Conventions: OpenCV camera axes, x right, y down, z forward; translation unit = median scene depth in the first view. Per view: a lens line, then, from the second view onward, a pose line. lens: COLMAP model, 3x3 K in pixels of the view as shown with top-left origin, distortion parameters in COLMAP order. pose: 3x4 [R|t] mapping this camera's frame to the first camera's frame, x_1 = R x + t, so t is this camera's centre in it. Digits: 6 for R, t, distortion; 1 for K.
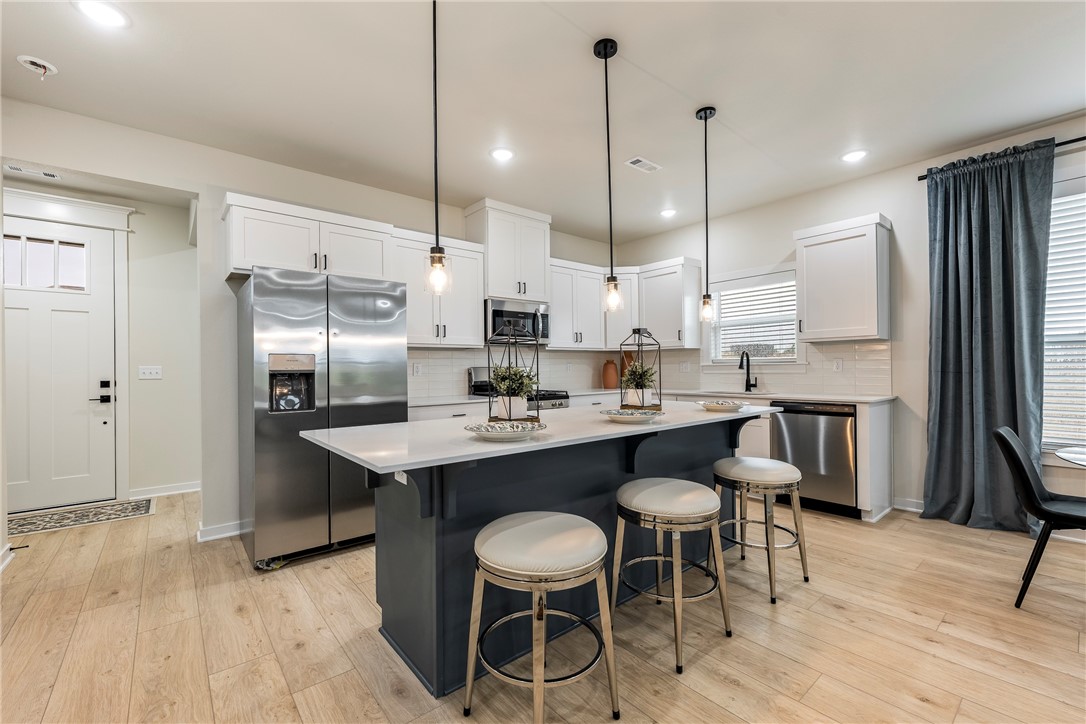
lens RADIAL K [[453.7, 0, 540.8], [0, 453.7, 366.6], [0, 0, 1]] dist [-0.000097, 0.000035]
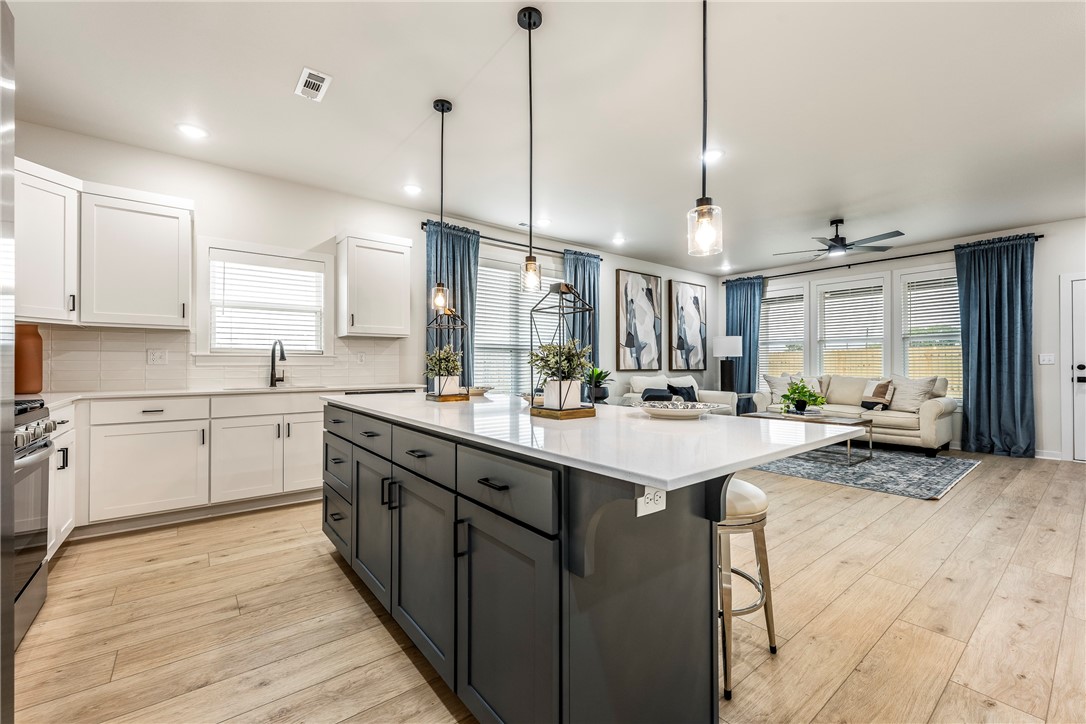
lens RADIAL K [[447.5, 0, 543.0], [0, 447.5, 362.0], [0, 0, 1]] dist [-0.000110, -0.000060]
pose [[0.022575, 0.018261, 0.999578, -0.568408], [-0.002910, 0.999830, -0.018199, 0.031625], [-0.999741, -0.002498, 0.022624, 0.682887]]
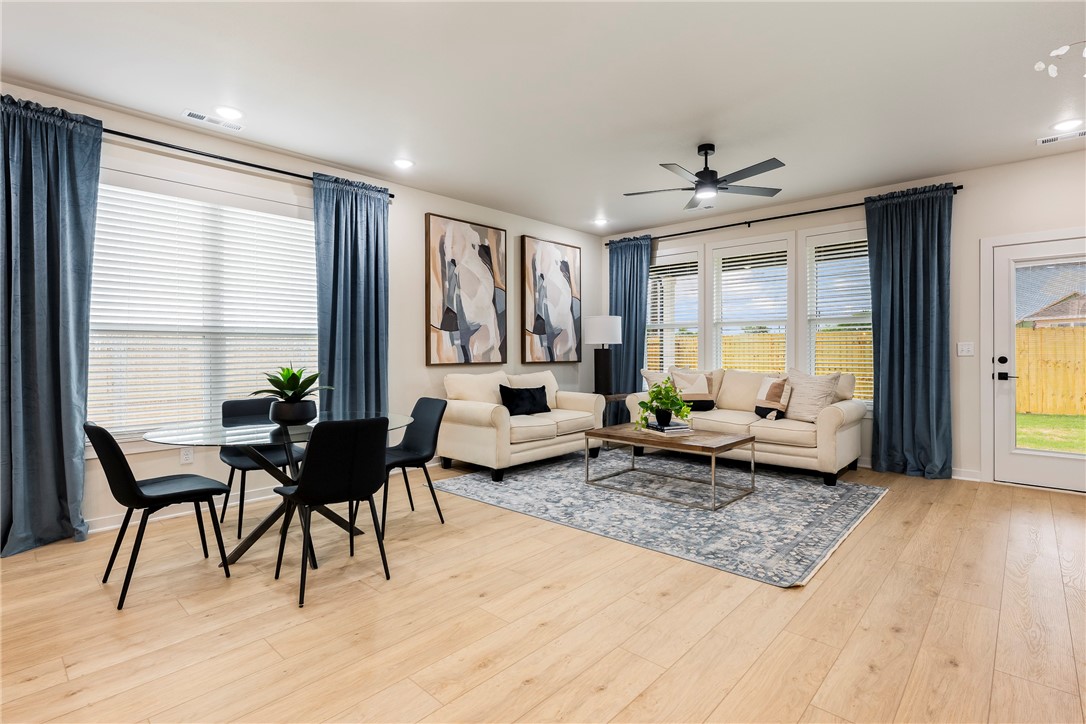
lens RADIAL K [[517.6, 0, 578.4], [0, 517.6, 350.4], [0, 0, 1]] dist [-0.002242, -0.000087]
pose [[-0.163112, 0.010262, 0.986554, -0.122952], [0.001229, 0.999947, -0.010198, 0.001666], [-0.986607, -0.000451, -0.163116, 0.161277]]
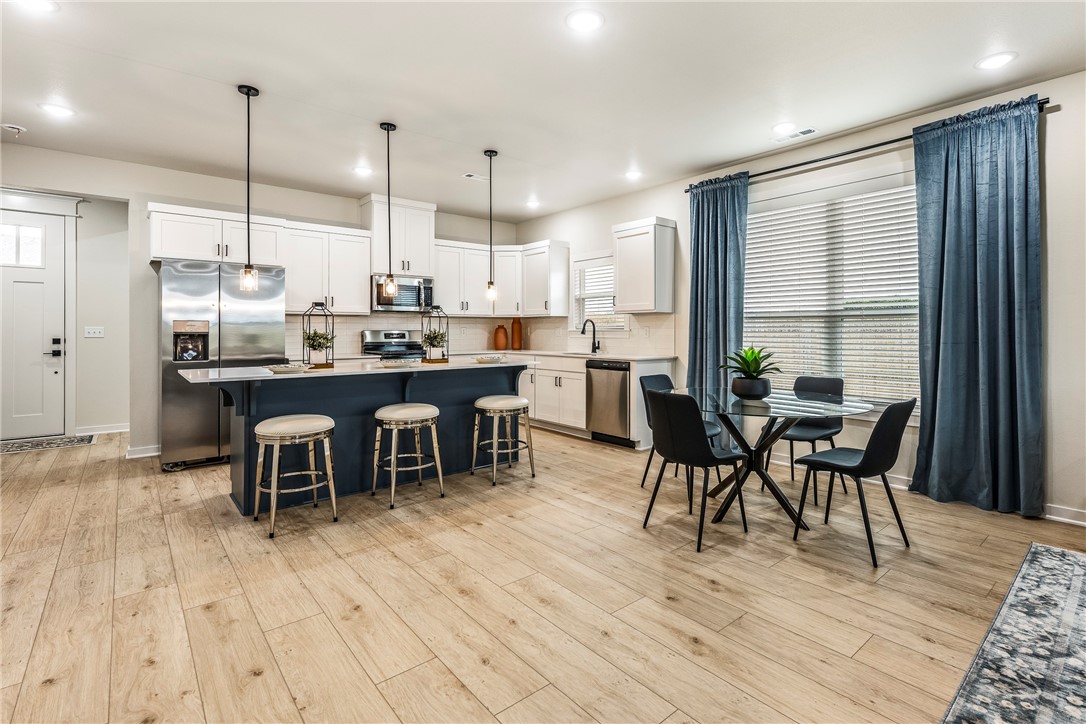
lens RADIAL K [[515.4, 0, 565.4], [0, 515.4, 329.0], [0, 0, 1]] dist [-0.001736, 0.000537]
pose [[0.999803, 0.010407, 0.016901, 0.524452], [-0.010425, 0.999945, 0.000977, -0.013491], [-0.016890, -0.001153, 0.999857, -0.555538]]
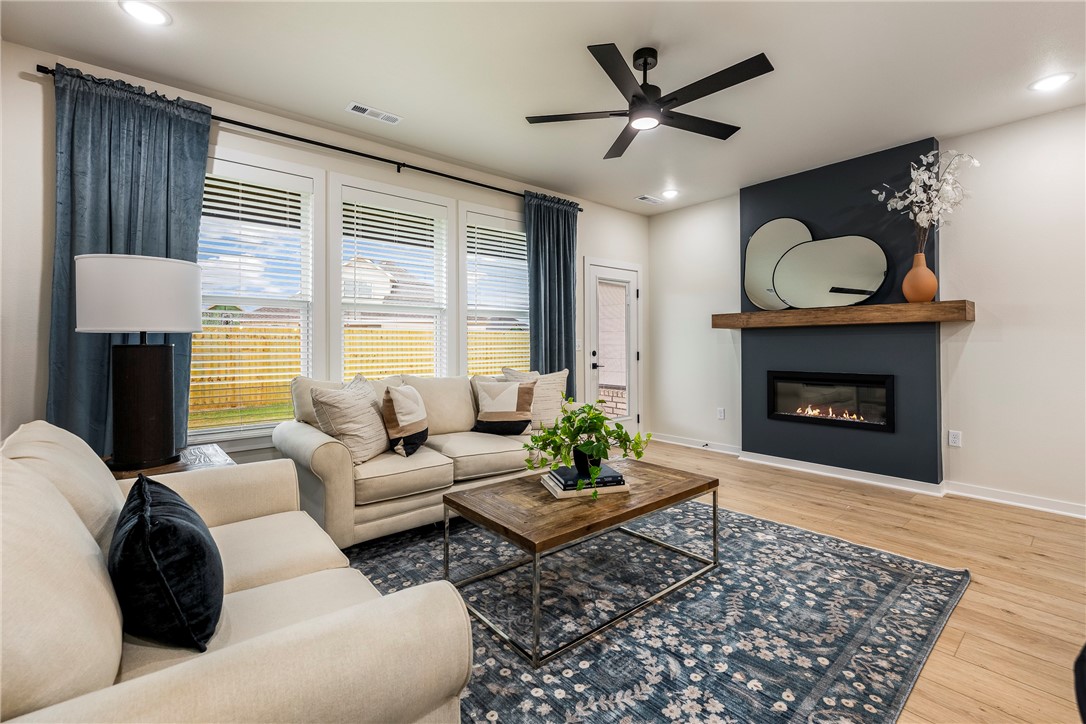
lens RADIAL K [[475.5, 0, 540.7], [0, 475.5, 341.2], [0, 0, 1]] dist [-0.002181, -0.000161]
pose [[-0.999893, 0.014228, -0.003469, 1.306764], [0.014258, 0.999859, -0.008858, -0.016627], [0.003343, -0.008907, -0.999955, 0.464177]]
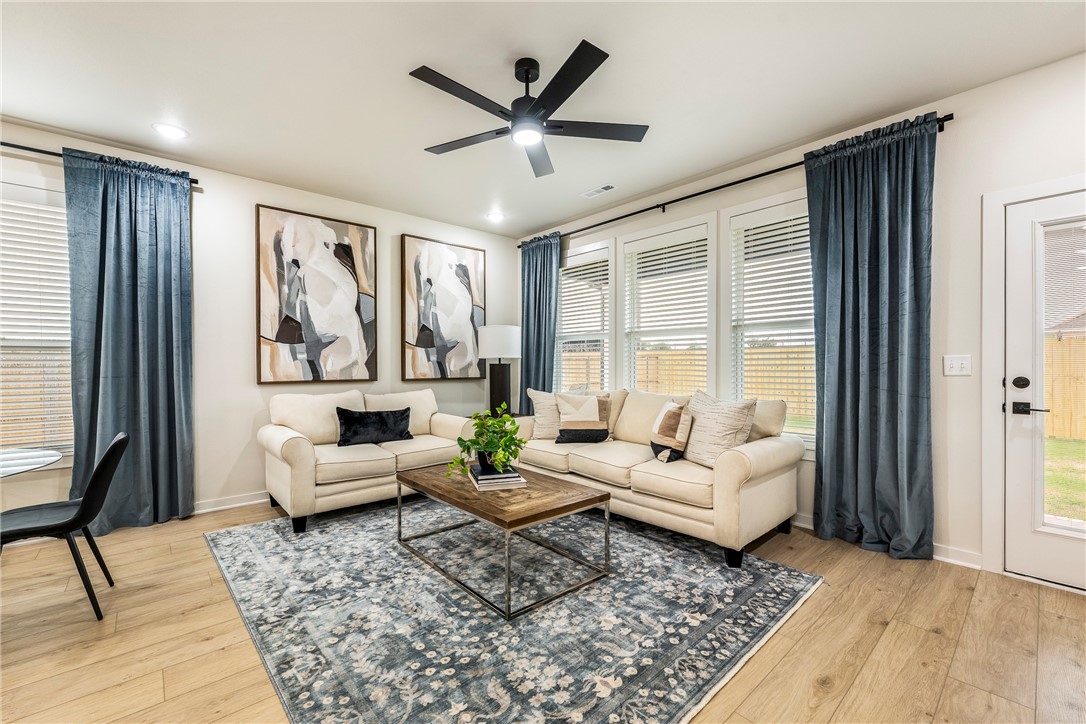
lens RADIAL K [[448.1, 0, 542.1], [0, 448.1, 366.2], [0, 0, 1]] dist [-0.001480, 0.000095]
pose [[-0.035380, 0.004722, 0.999363, 0.347832], [0.000037, 0.999989, -0.004724, -0.010072], [-0.999374, -0.000130, -0.035379, -0.370195]]
